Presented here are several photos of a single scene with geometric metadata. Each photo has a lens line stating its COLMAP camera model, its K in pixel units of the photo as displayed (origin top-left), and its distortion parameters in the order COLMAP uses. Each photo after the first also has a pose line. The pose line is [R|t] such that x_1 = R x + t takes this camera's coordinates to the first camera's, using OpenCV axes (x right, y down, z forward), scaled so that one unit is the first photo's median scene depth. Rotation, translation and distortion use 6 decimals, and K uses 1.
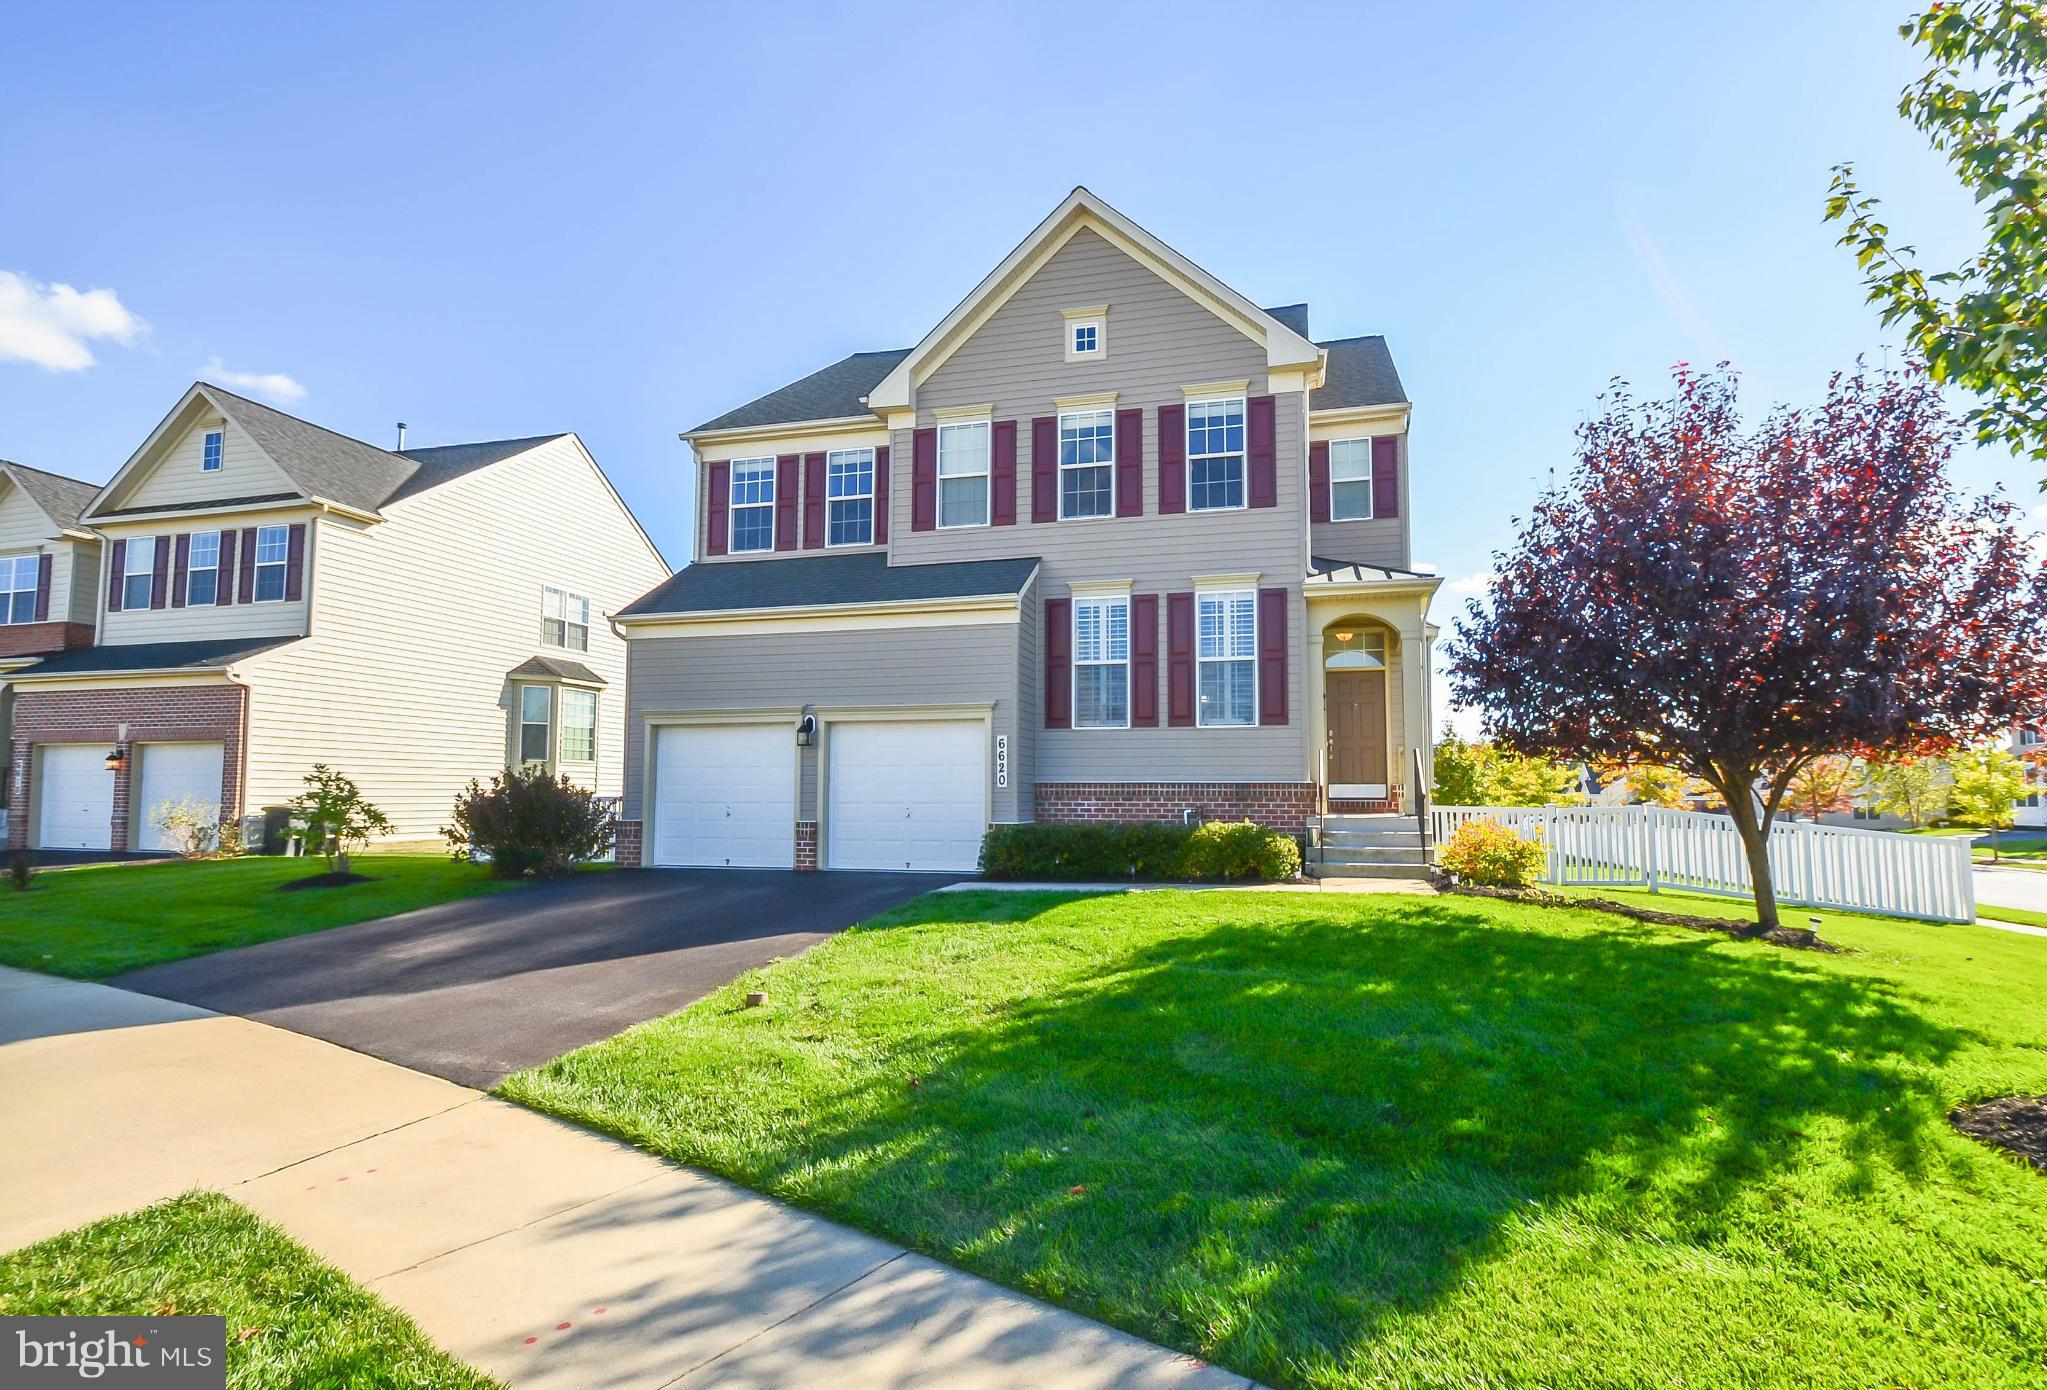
lens RADIAL K [[1161.0, 0, 1023.5], [0, 1161.0, 695.0], [0, 0, 1]] dist [0.000217, 0.000108]
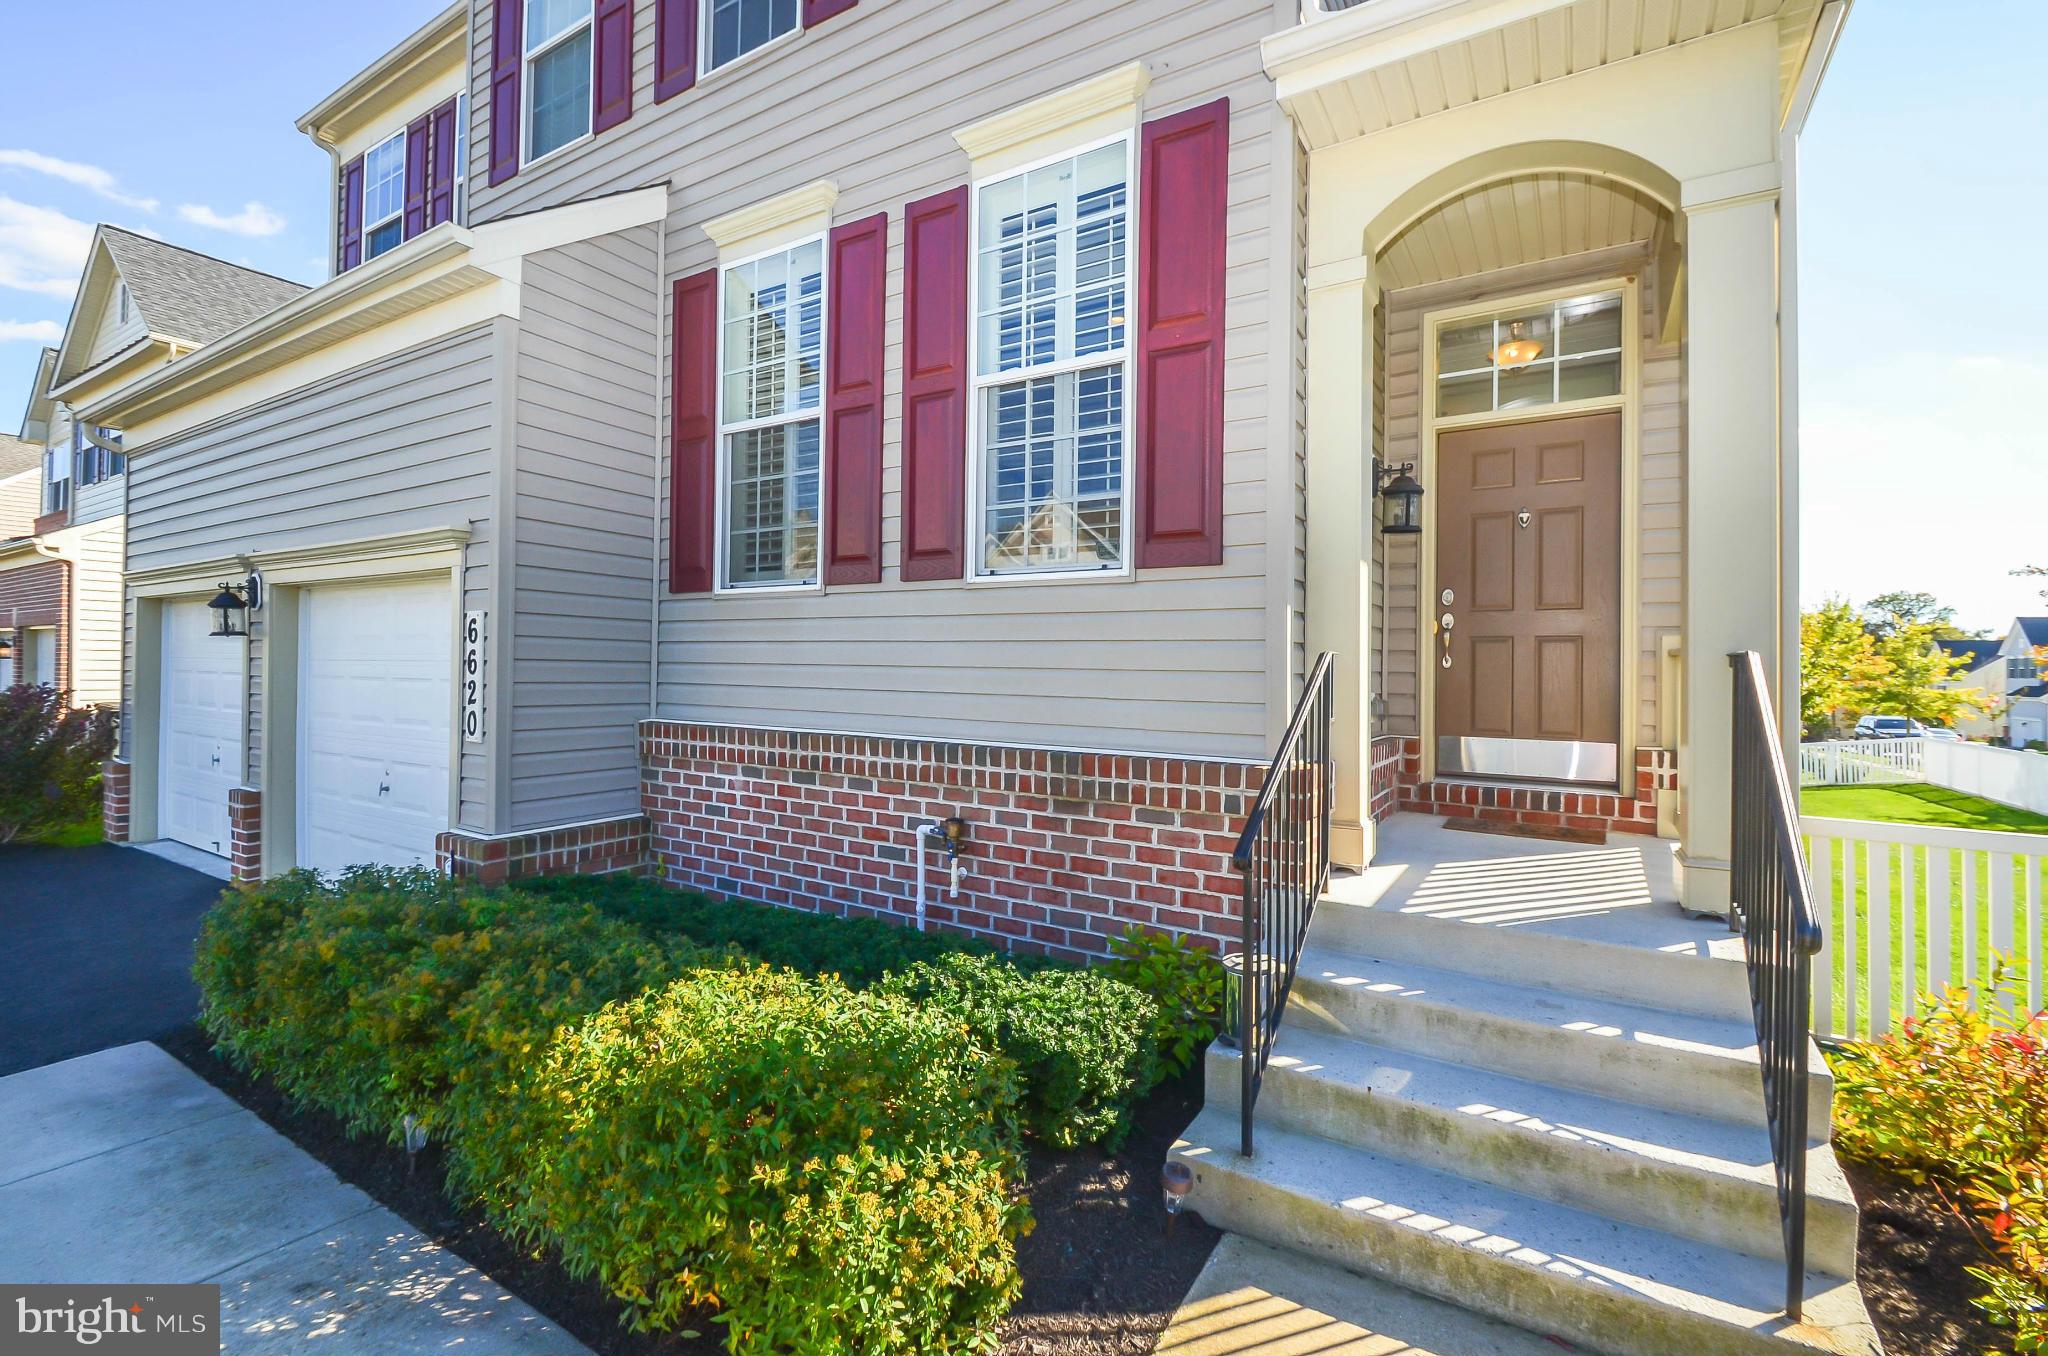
lens RADIAL K [[886.4, 0, 1020.4], [0, 886.4, 658.4], [0, 0, 1]] dist [0.015613, -0.018144]
pose [[0.948873, 0.007978, -0.315557, 0.242258], [0.019492, 0.996292, 0.083799, 0.028229], [0.315056, -0.085666, 0.945199, 0.743641]]
